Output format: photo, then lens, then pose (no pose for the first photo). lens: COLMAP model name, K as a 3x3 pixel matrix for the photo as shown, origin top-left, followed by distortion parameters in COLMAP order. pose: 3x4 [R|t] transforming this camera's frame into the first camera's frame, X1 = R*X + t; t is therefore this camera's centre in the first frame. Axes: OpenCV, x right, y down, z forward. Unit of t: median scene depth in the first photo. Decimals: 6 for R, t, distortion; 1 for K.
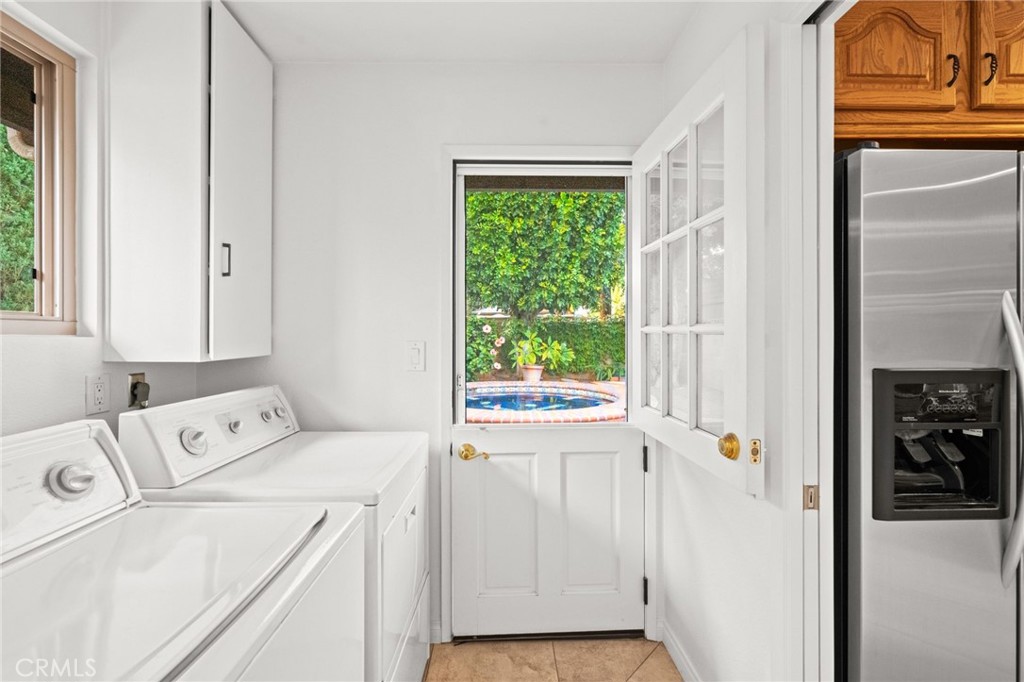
lens RADIAL K [[402.1, 0, 515.1], [0, 402.1, 335.2], [0, 0, 1]] dist [0.002988, 0.000294]
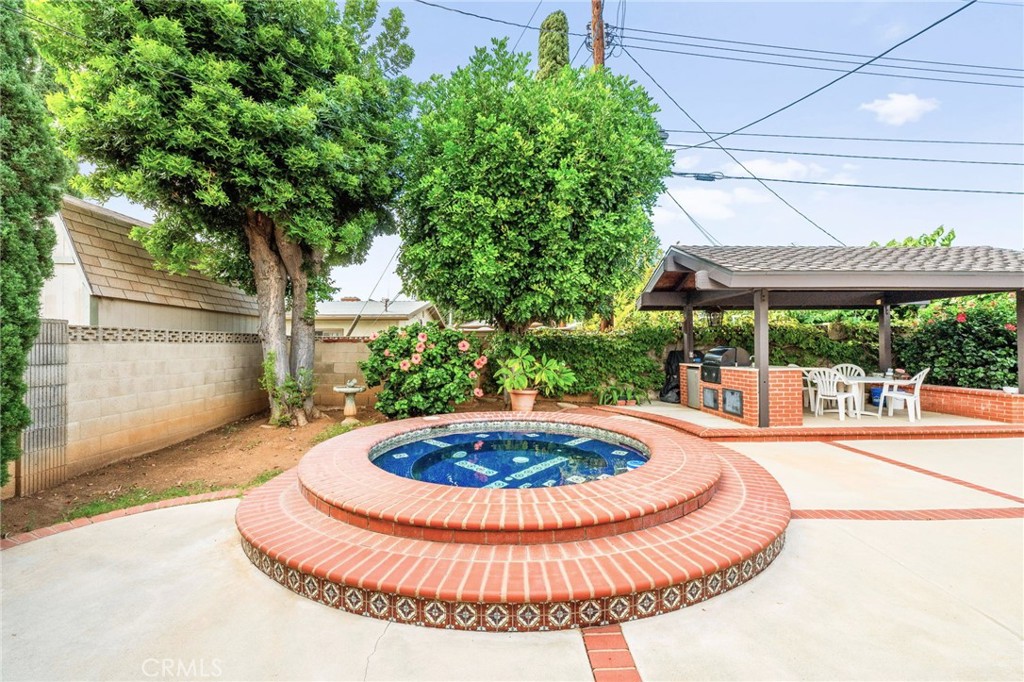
lens RADIAL K [[402.1, 0, 509.3], [0, 402.1, 344.3], [0, 0, 1]] dist [0.002988, 0.000294]
pose [[0.999960, -0.005039, 0.007328, 0.011911], [0.005116, 0.999930, -0.010645, -0.009411], [-0.007274, 0.010682, 0.999916, 0.234944]]
